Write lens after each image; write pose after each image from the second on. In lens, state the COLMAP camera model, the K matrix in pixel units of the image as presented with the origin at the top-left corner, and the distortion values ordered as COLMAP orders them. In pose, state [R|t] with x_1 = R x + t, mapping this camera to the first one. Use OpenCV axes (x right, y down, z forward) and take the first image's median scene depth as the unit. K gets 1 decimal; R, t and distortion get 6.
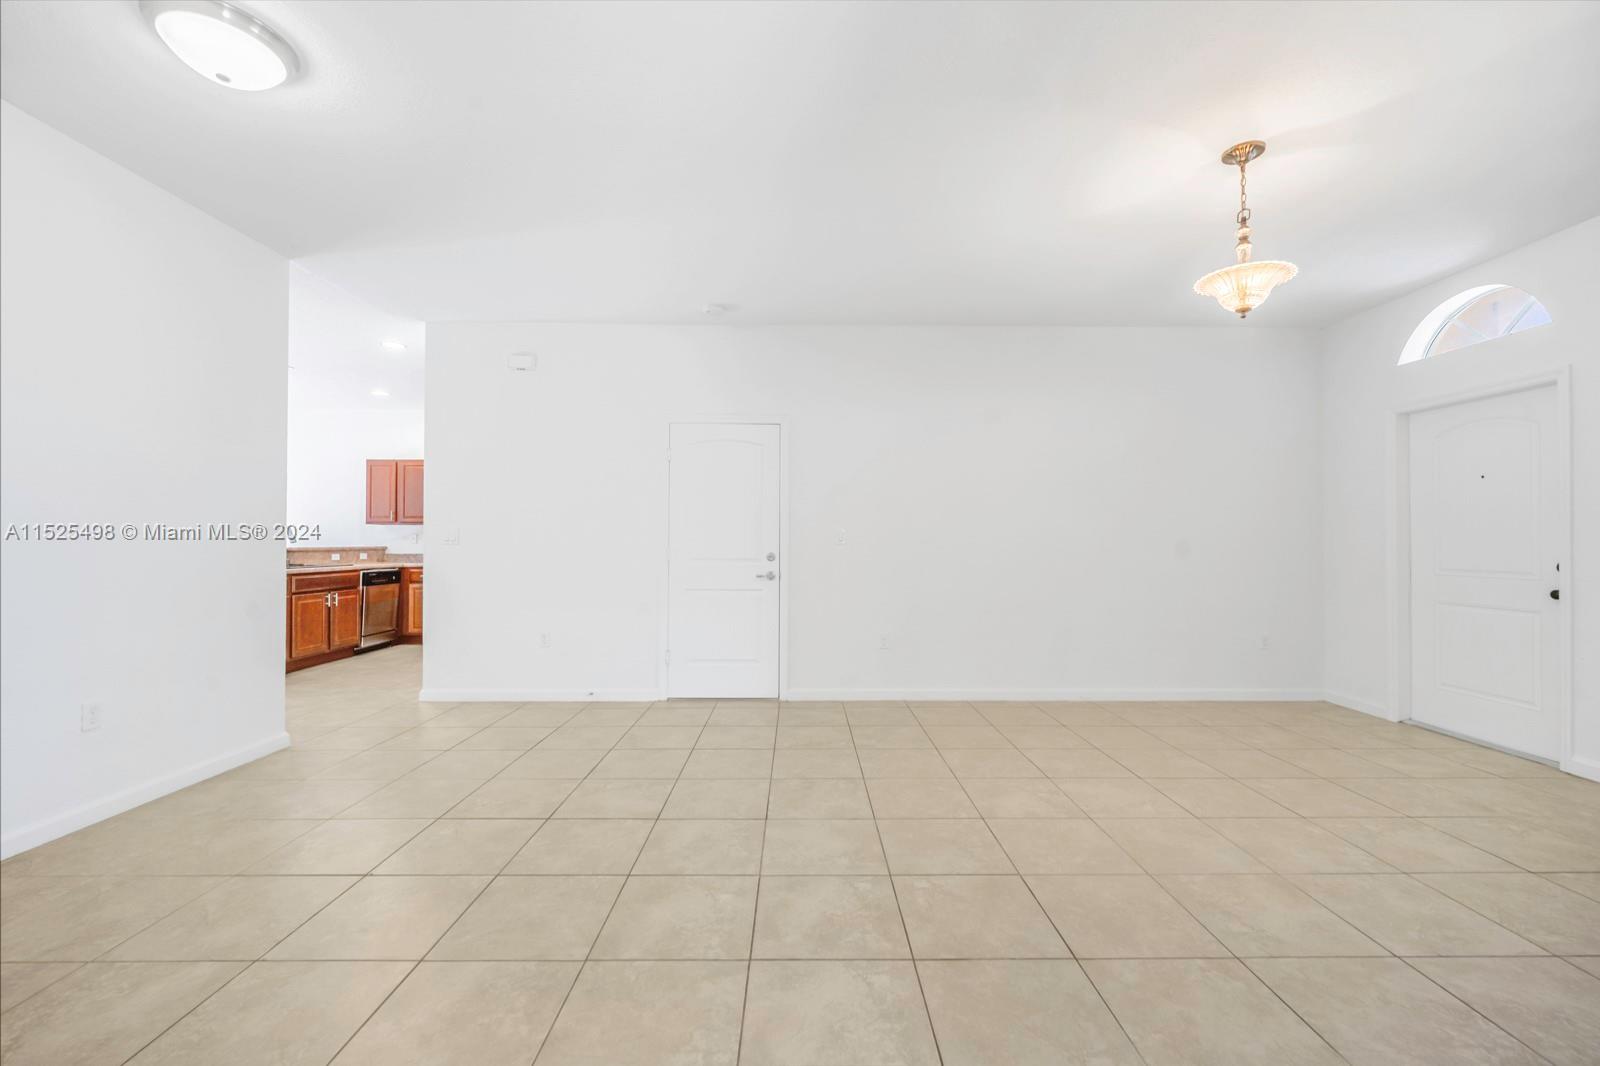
lens RADIAL K [[645.6, 0, 803.8], [0, 645.6, 531.4], [0, 0, 1]] dist [-0.000675, 0.000066]
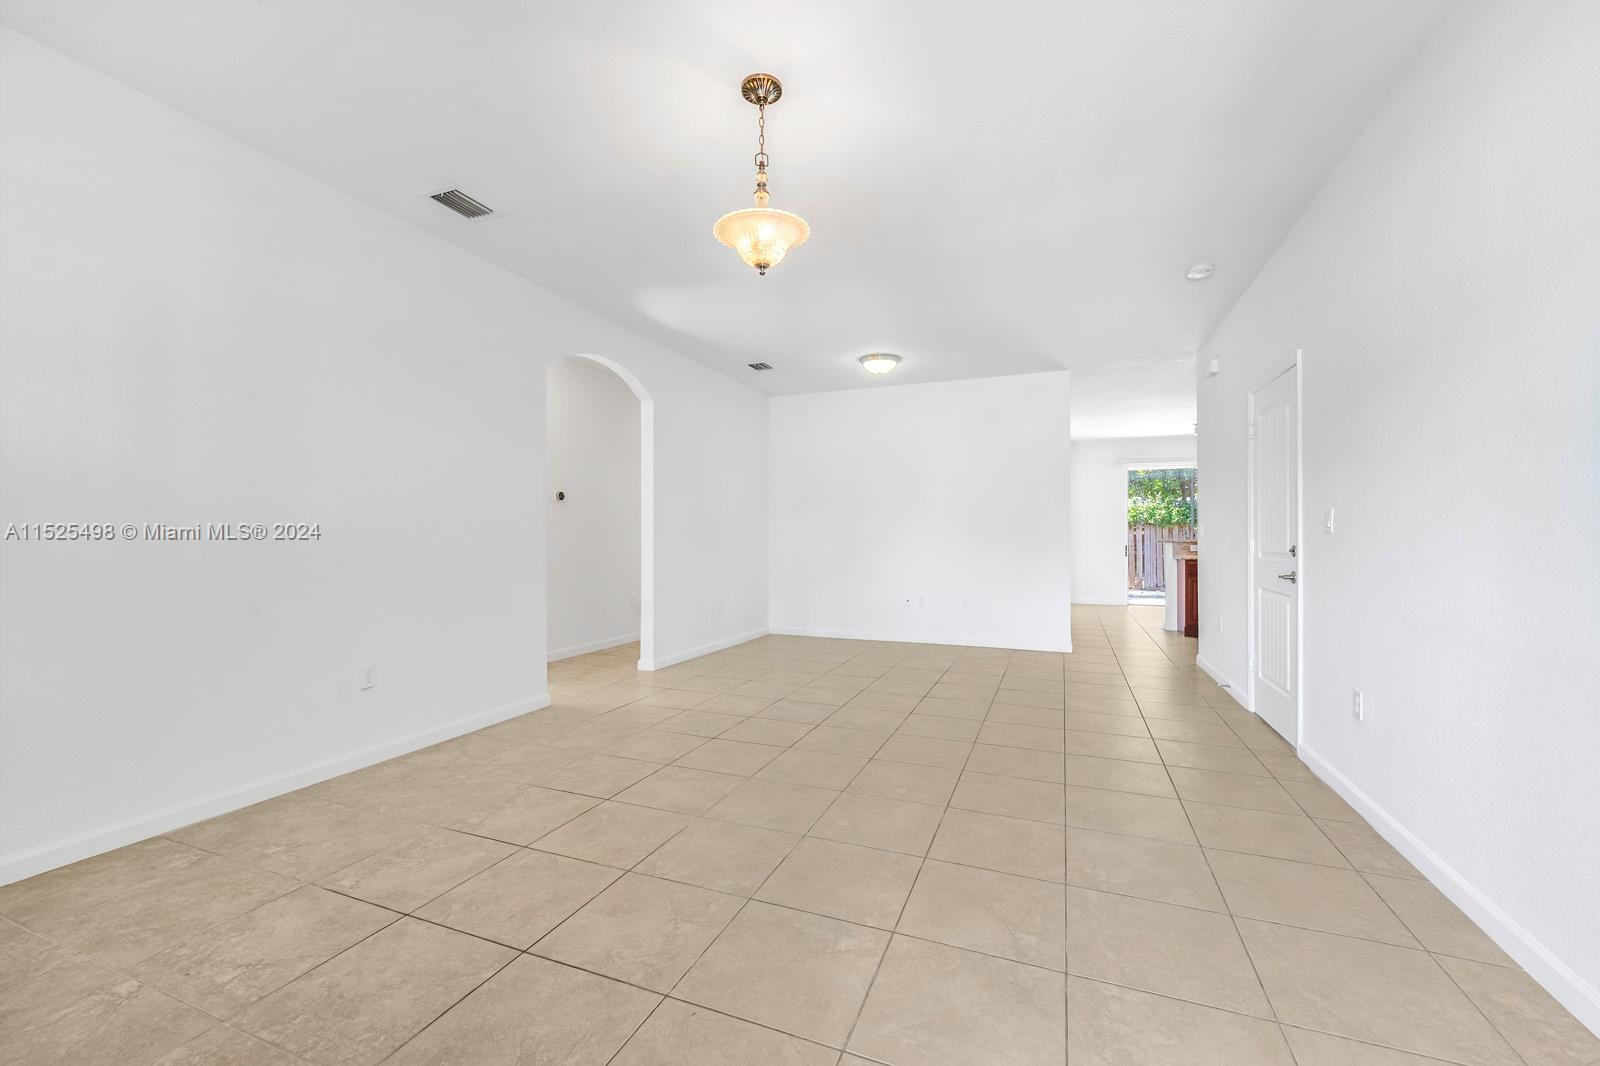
lens RADIAL K [[641.2, 0, 807.0], [0, 641.2, 534.2], [0, 0, 1]] dist [-0.001734, -0.000062]
pose [[-0.377281, -0.006403, -0.926077, 0.586379], [0.011449, 0.999867, -0.011577, 0.015512], [0.926028, -0.014971, -0.377158, 0.550614]]
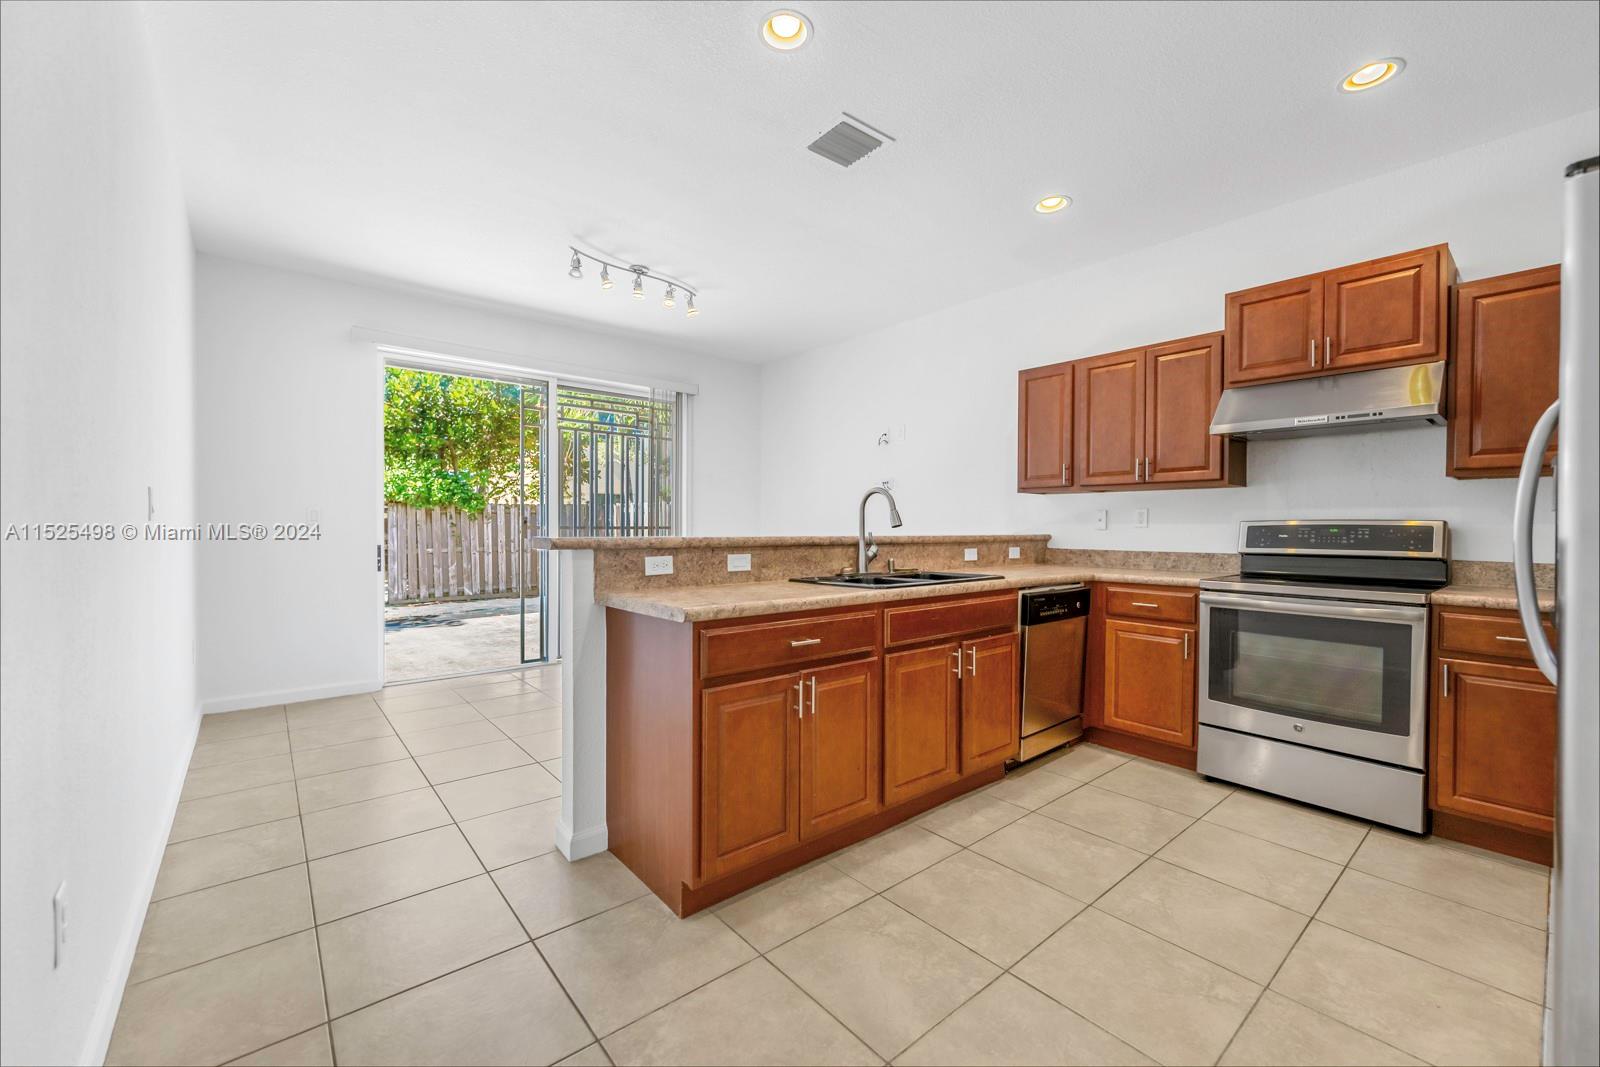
lens RADIAL K [[645.6, 0, 803.8], [0, 645.6, 531.9], [0, 0, 1]] dist [-0.000675, 0.000066]
pose [[0.640813, 0.011138, -0.767617, -0.434946], [0.007015, 0.999768, 0.020363, 0.010285], [0.767665, -0.018434, 0.640586, 0.594605]]
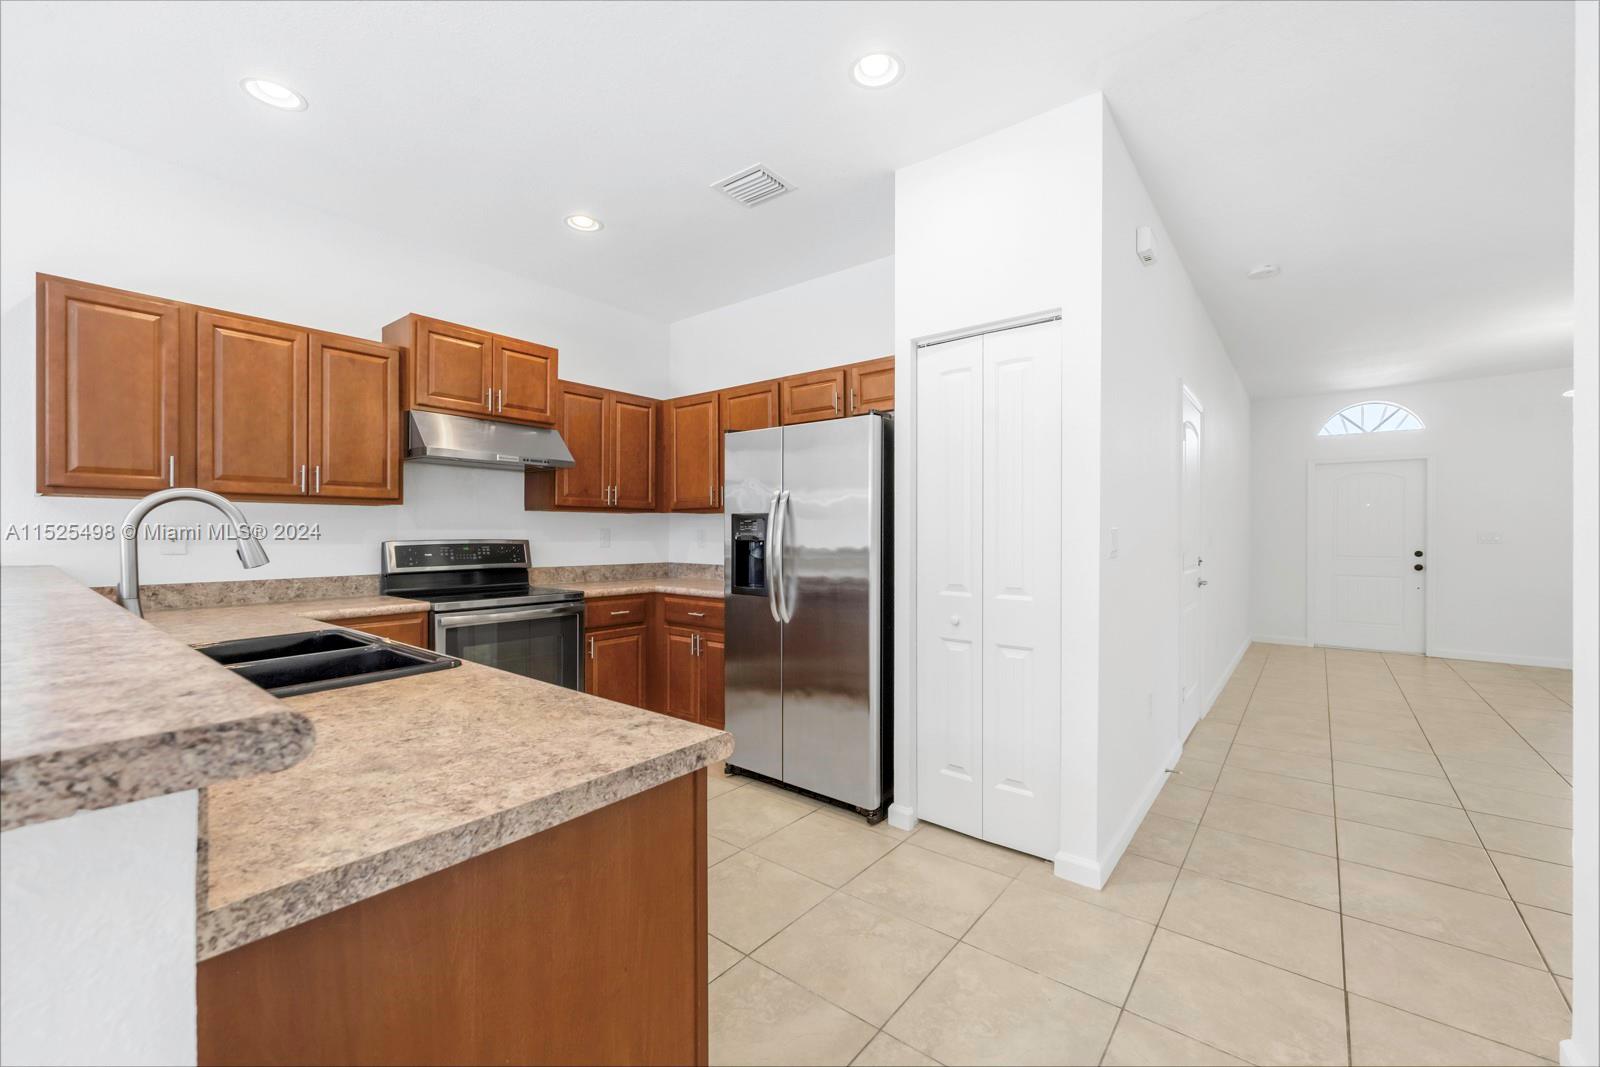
lens RADIAL K [[645.6, 0, 803.8], [0, 645.6, 531.9], [0, 0, 1]] dist [-0.000675, 0.000066]
pose [[0.628796, 0.002443, 0.777566, -0.782137], [-0.014611, 0.999856, 0.008674, -0.001336], [-0.777433, -0.016815, 0.628741, 0.619475]]
